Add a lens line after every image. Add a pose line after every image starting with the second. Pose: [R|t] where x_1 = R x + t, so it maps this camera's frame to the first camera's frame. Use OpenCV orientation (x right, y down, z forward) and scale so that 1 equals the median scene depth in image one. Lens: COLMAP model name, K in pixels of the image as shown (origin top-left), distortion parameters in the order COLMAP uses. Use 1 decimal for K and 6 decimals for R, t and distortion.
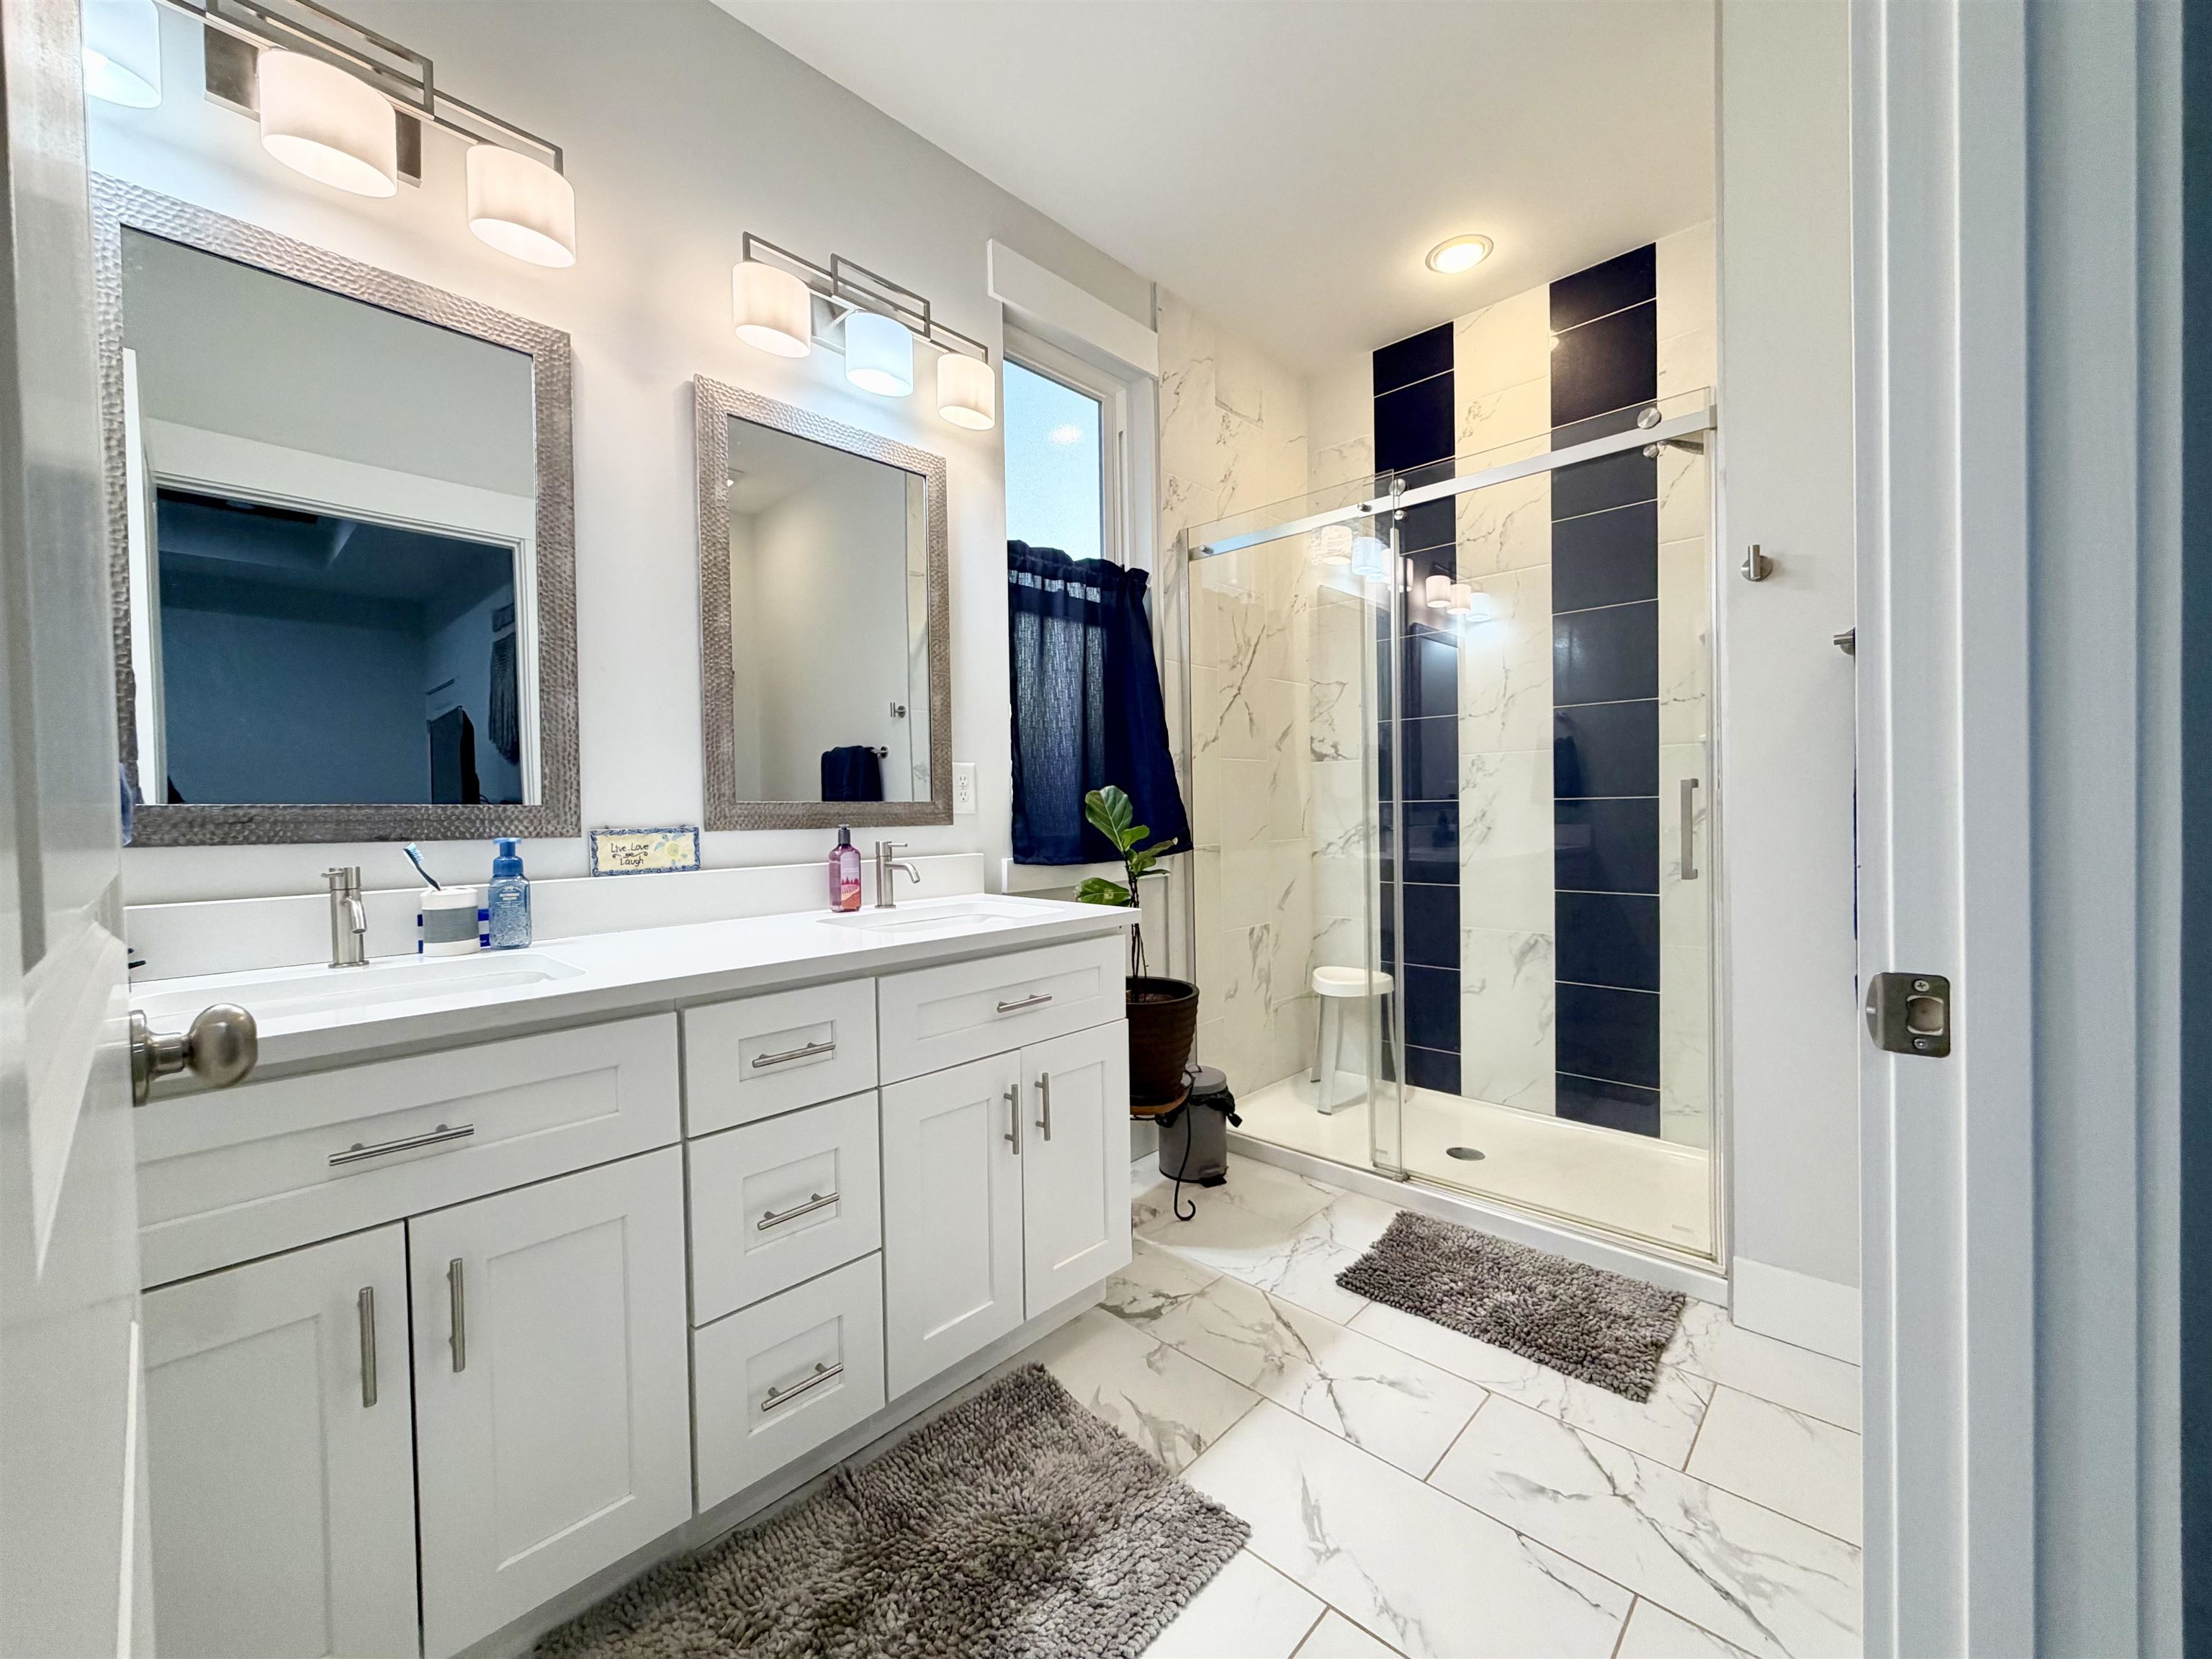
lens RADIAL K [[882.7, 0, 1094.5], [0, 882.7, 827.0], [0, 0, 1]] dist [0.000016, 0.000383]
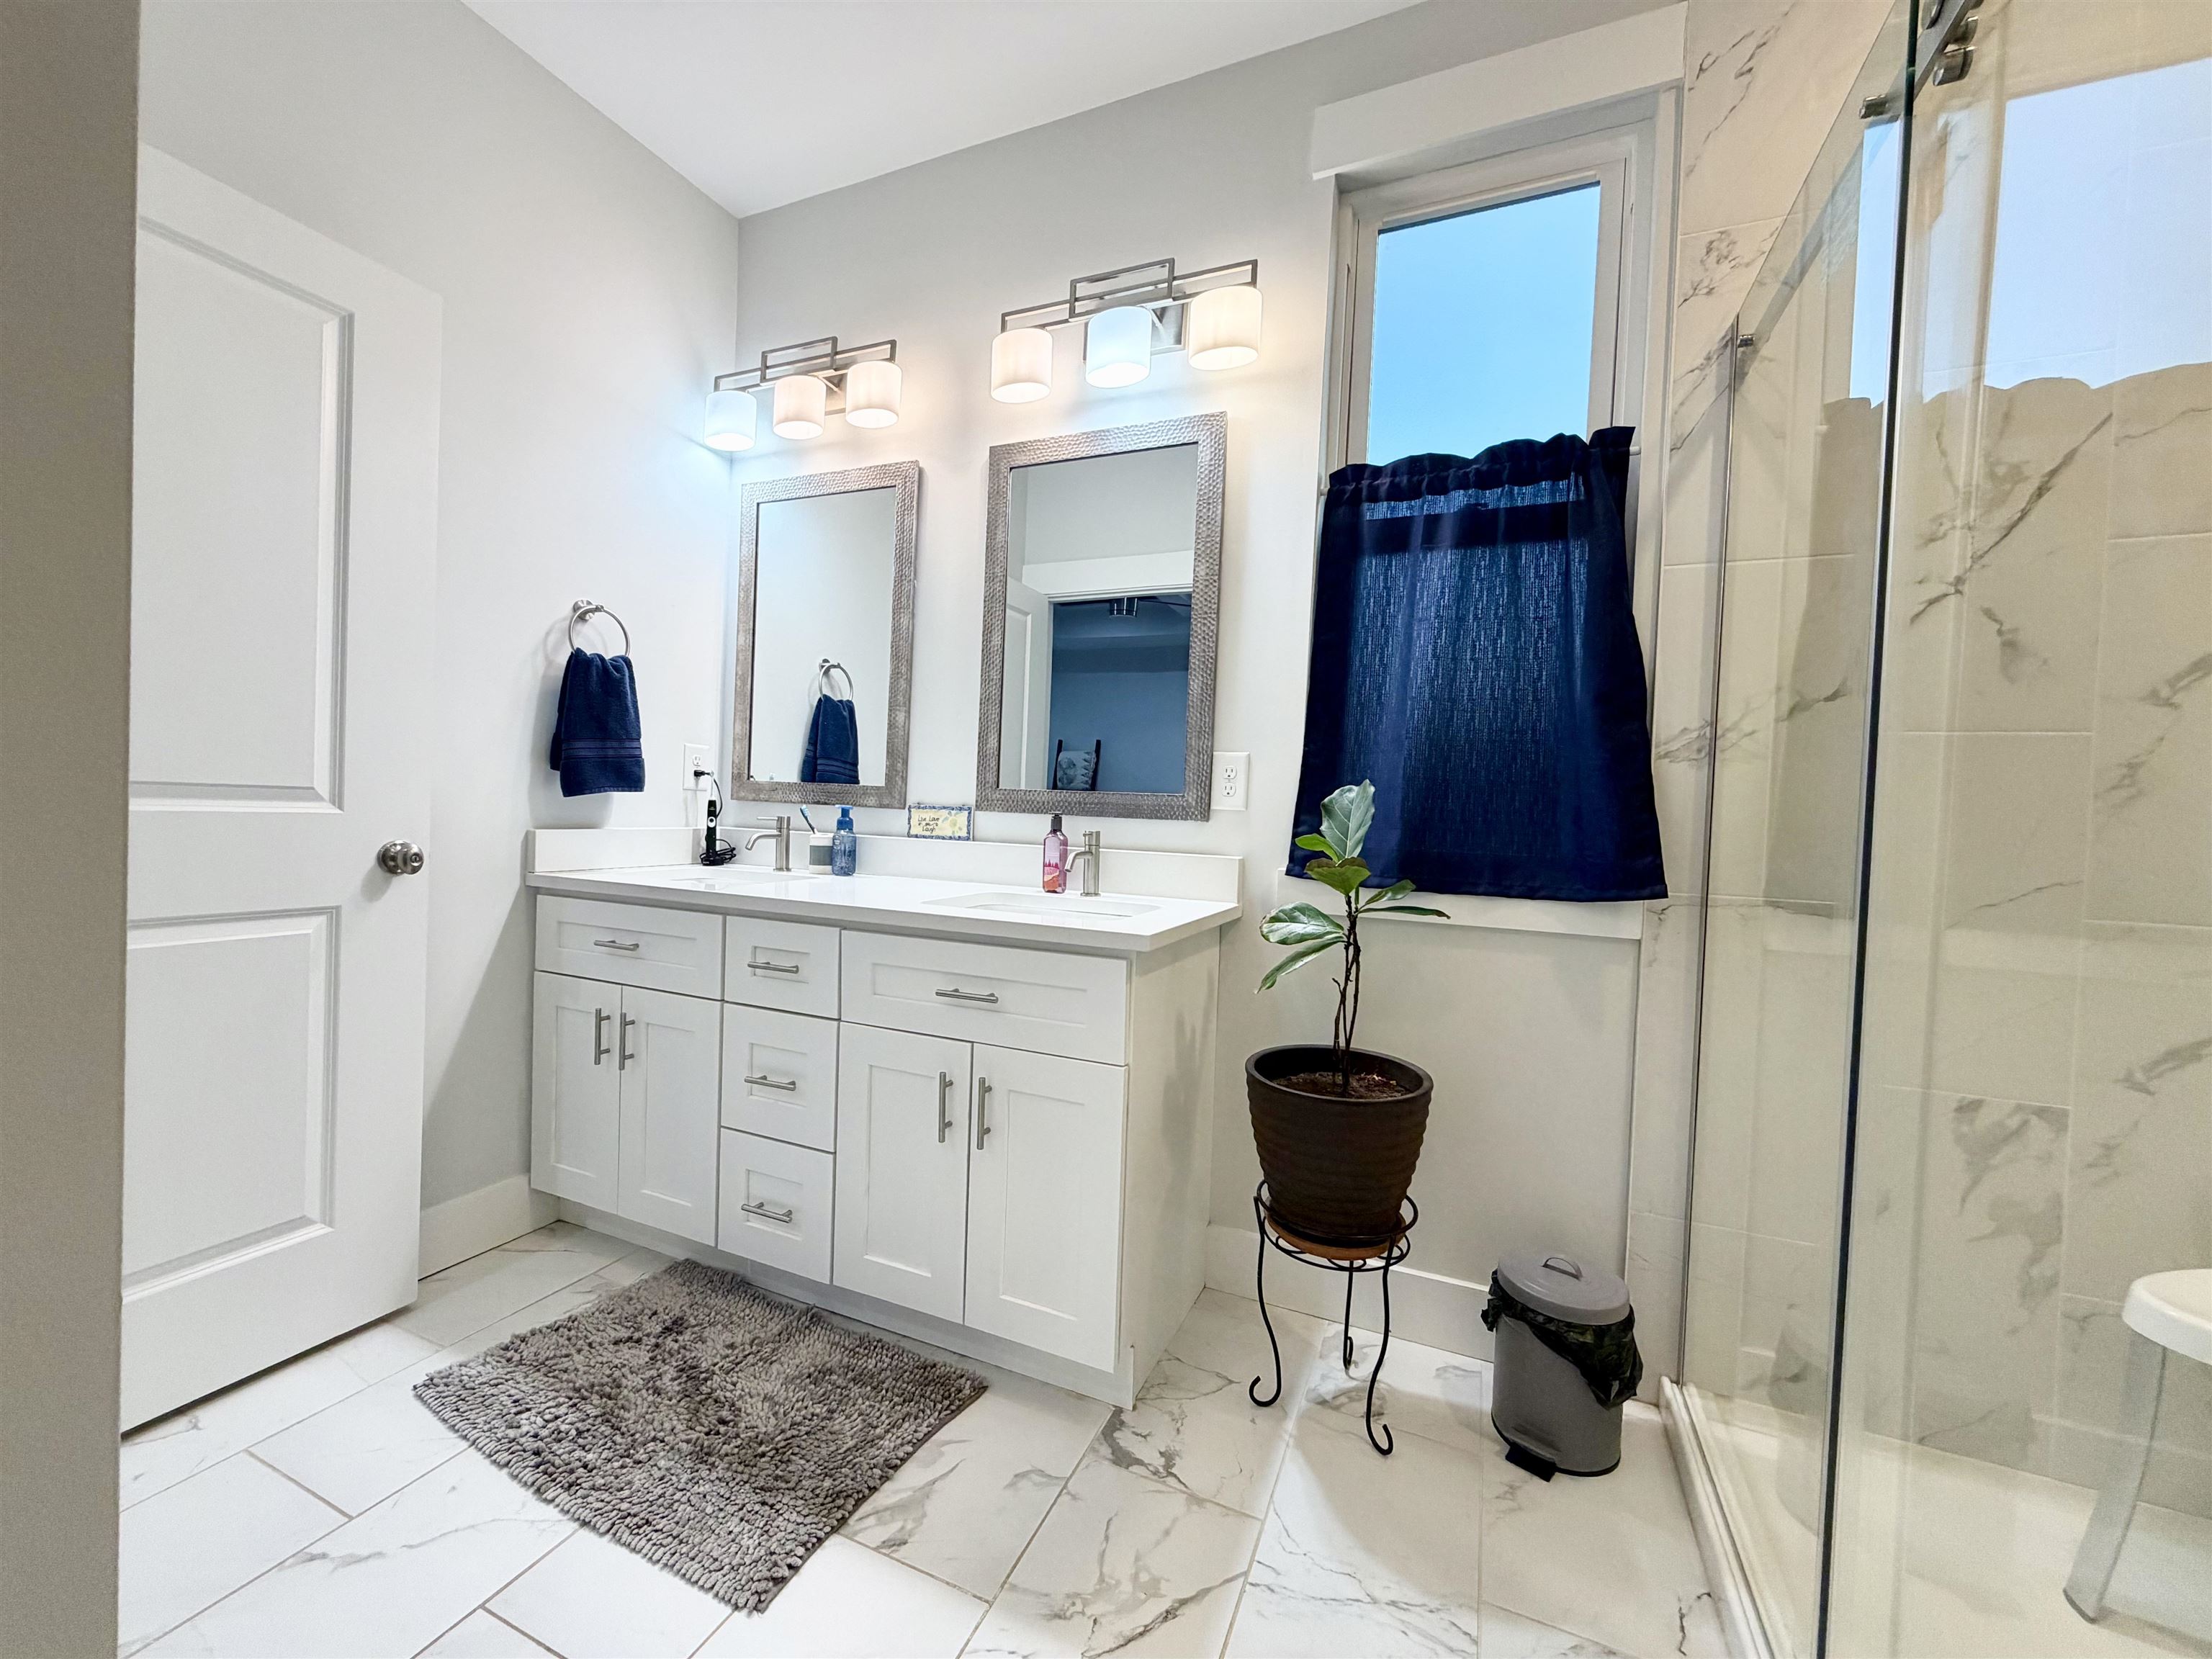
lens RADIAL K [[886.0, 0, 1106.0], [0, 886.0, 829.5], [0, 0, 1]] dist [-0.000917, -0.000192]
pose [[0.337874, 0.053831, -0.939651, 0.821069], [-0.063304, 0.997402, 0.034377, -0.023872], [0.939060, 0.047869, 0.340404, 0.754084]]
